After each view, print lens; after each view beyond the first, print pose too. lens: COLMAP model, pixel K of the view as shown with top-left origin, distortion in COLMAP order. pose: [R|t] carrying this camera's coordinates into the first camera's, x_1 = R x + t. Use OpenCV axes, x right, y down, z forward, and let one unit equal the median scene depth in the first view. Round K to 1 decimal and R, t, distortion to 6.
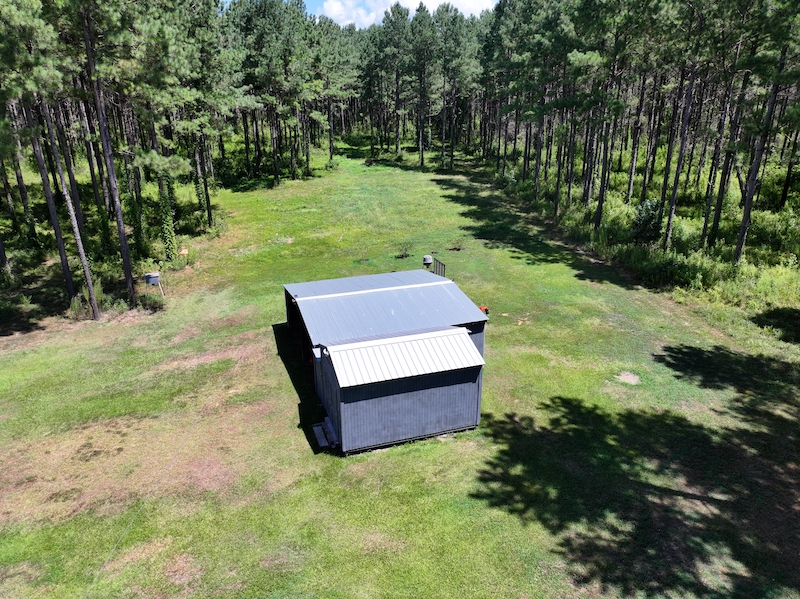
lens RADIAL K [[549.0, 0, 400.0], [0, 549.0, 299.5], [0, 0, 1]] dist [-0.007630, 0.000571]
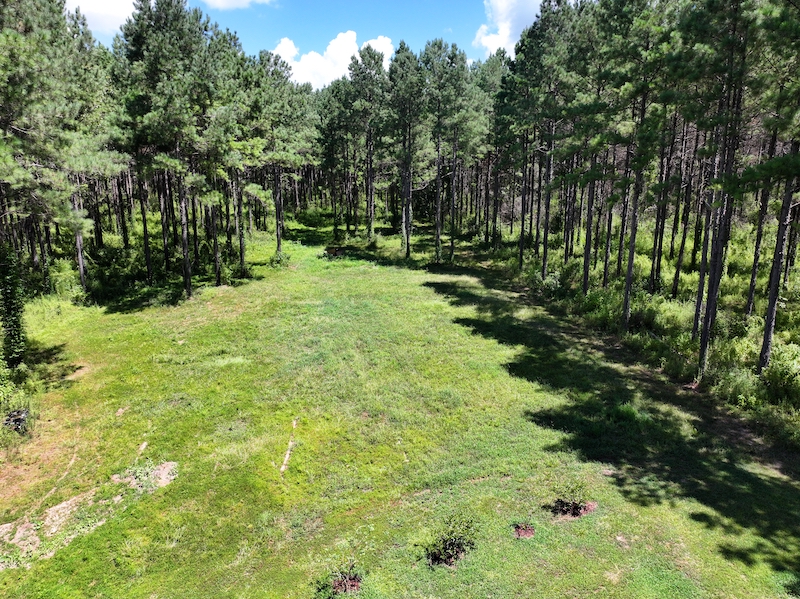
lens RADIAL K [[571.3, 0, 386.2], [0, 571.3, 299.2], [0, 0, 1]] dist [0.066644, -0.000809]
pose [[0.998654, -0.006386, 0.051471, -0.028269], [0.012969, 0.991612, -0.128598, -0.105945], [-0.050218, 0.129092, 0.990360, 0.299280]]
